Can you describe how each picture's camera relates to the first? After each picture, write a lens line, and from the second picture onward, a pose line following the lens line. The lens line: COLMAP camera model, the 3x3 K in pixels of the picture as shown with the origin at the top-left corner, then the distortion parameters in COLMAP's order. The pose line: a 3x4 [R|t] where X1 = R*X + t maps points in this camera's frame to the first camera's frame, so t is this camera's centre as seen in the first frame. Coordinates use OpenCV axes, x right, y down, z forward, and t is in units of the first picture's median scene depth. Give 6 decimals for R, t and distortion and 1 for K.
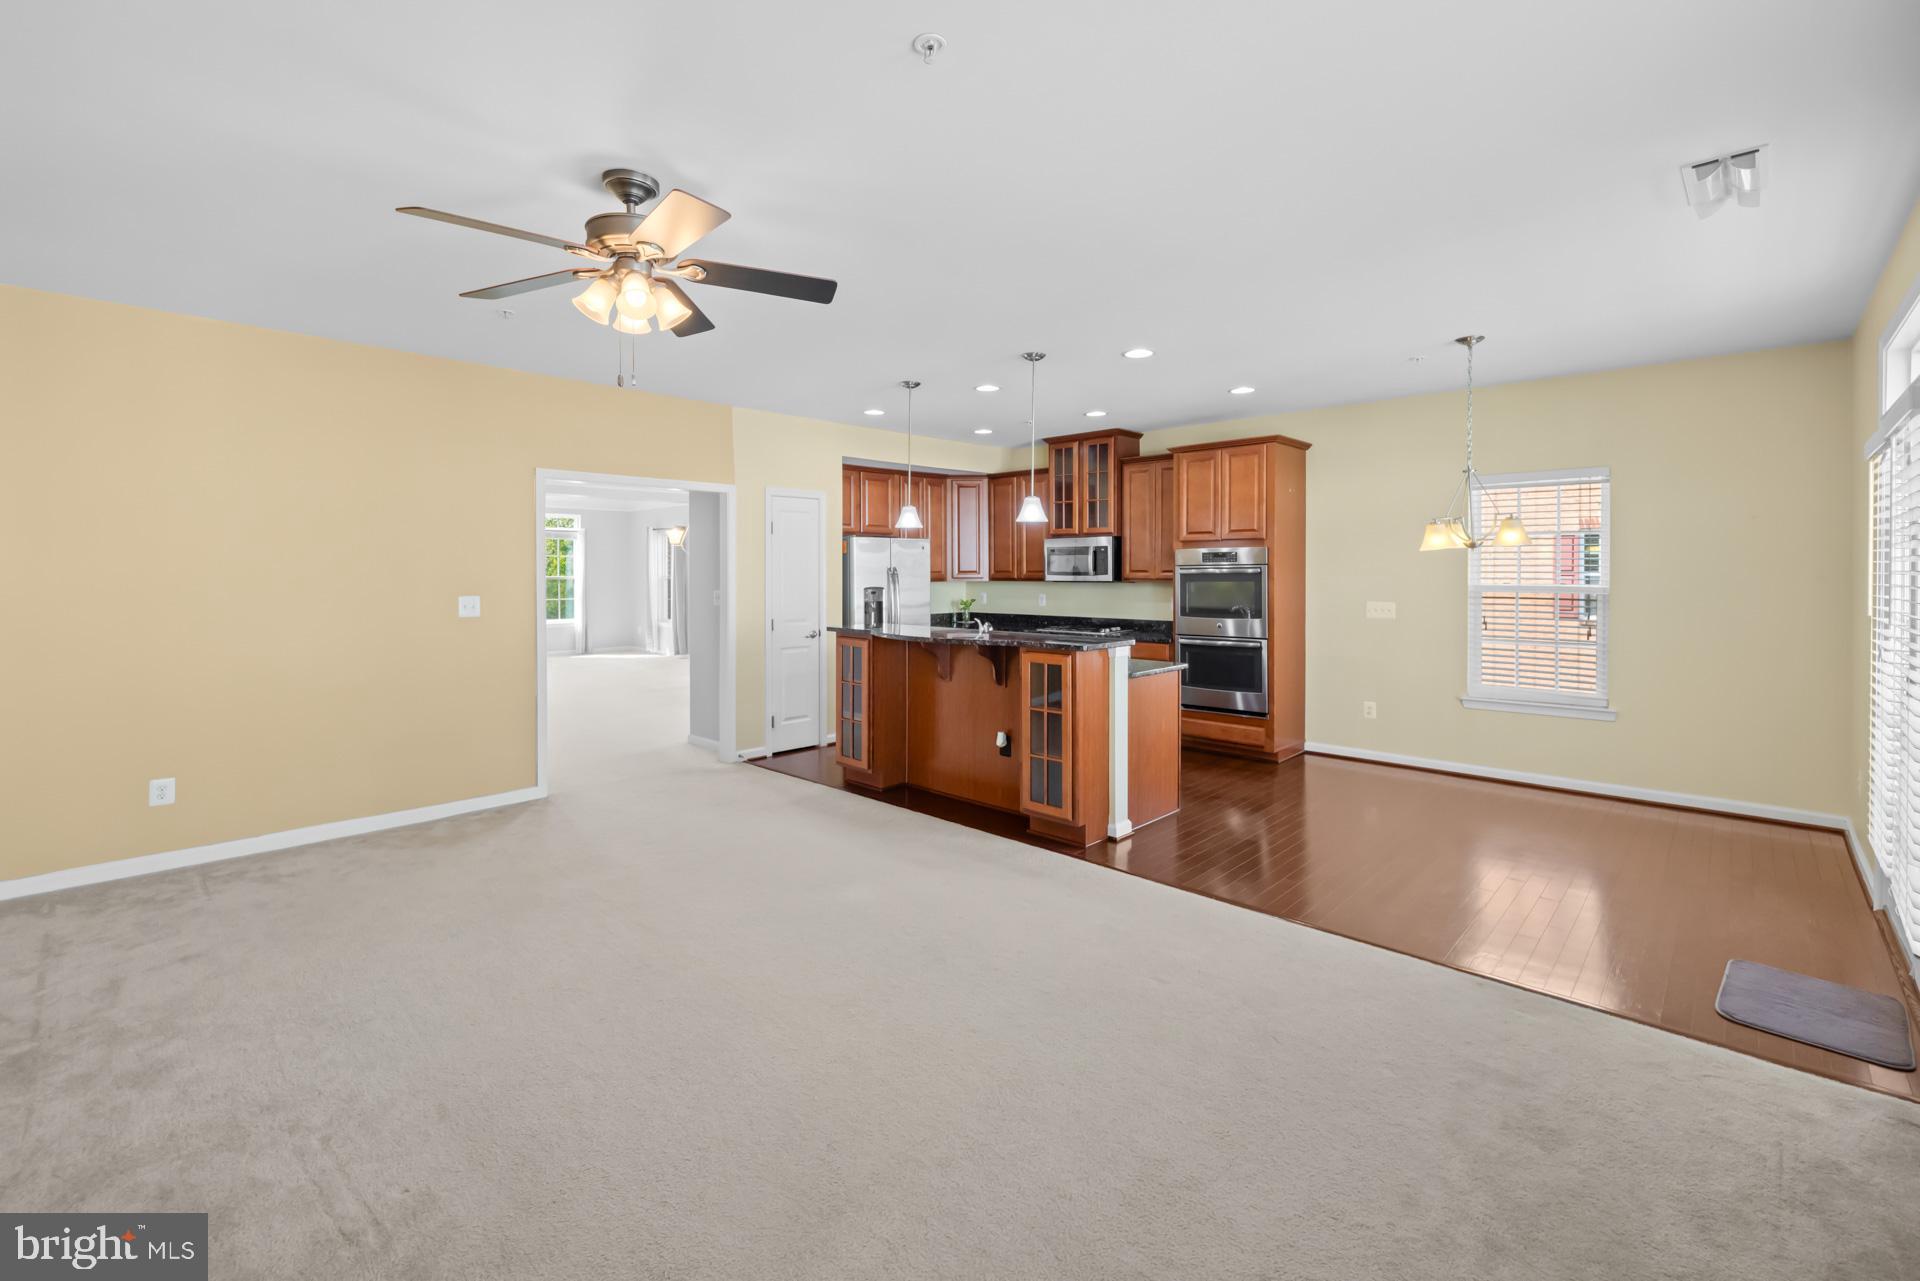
lens RADIAL K [[840.4, 0, 974.6], [0, 840.4, 587.0], [0, 0, 1]] dist [-0.000079, 0.000722]
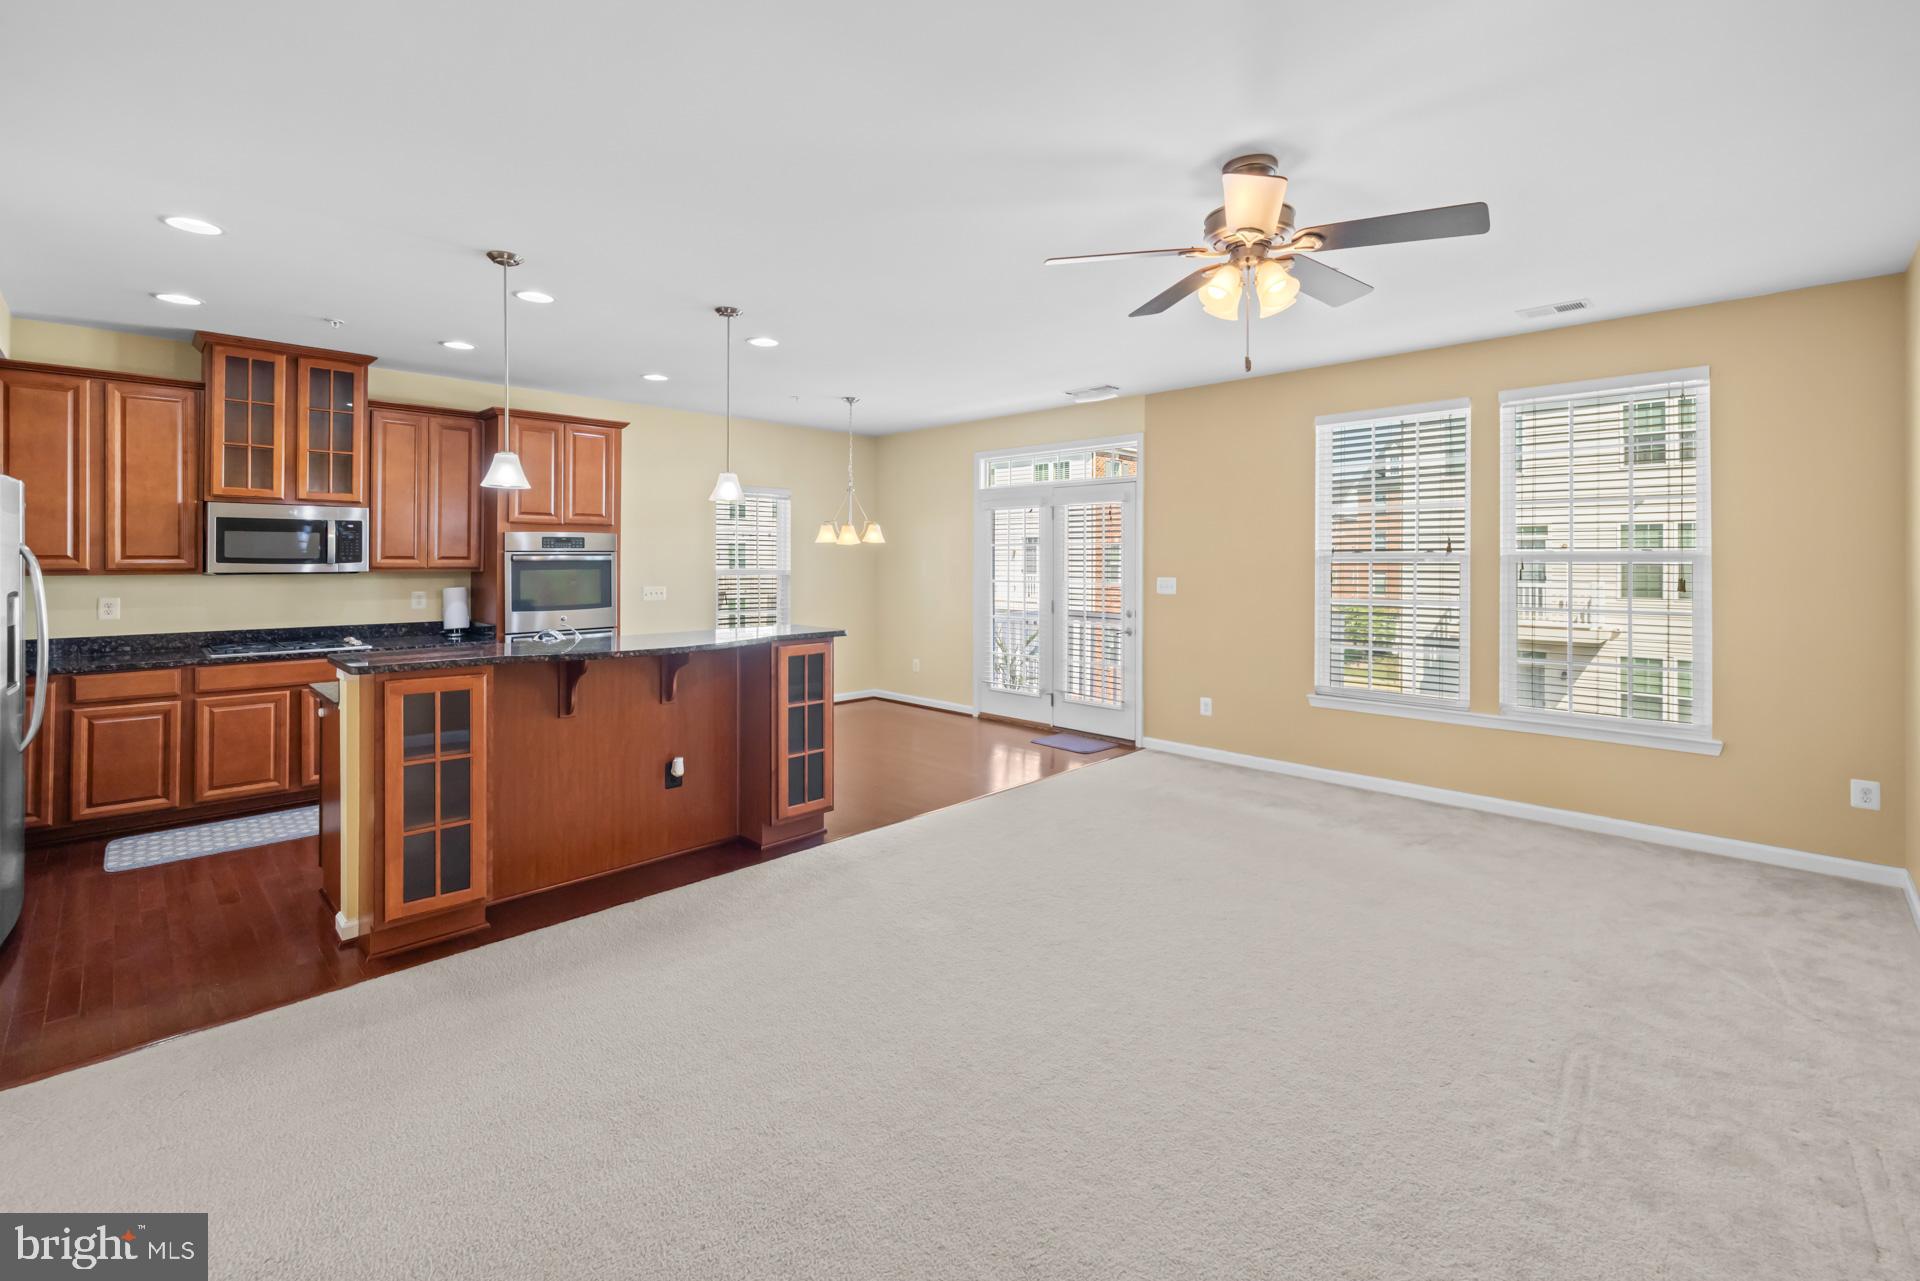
lens RADIAL K [[840.4, 0, 946.9], [0, 840.4, 554.4], [0, 0, 1]] dist [-0.000079, 0.000722]
pose [[0.029615, 0.006068, 0.999543, -0.590029], [0.015612, 0.999857, -0.006532, -0.009924], [-0.999439, 0.015798, 0.029516, 0.547737]]
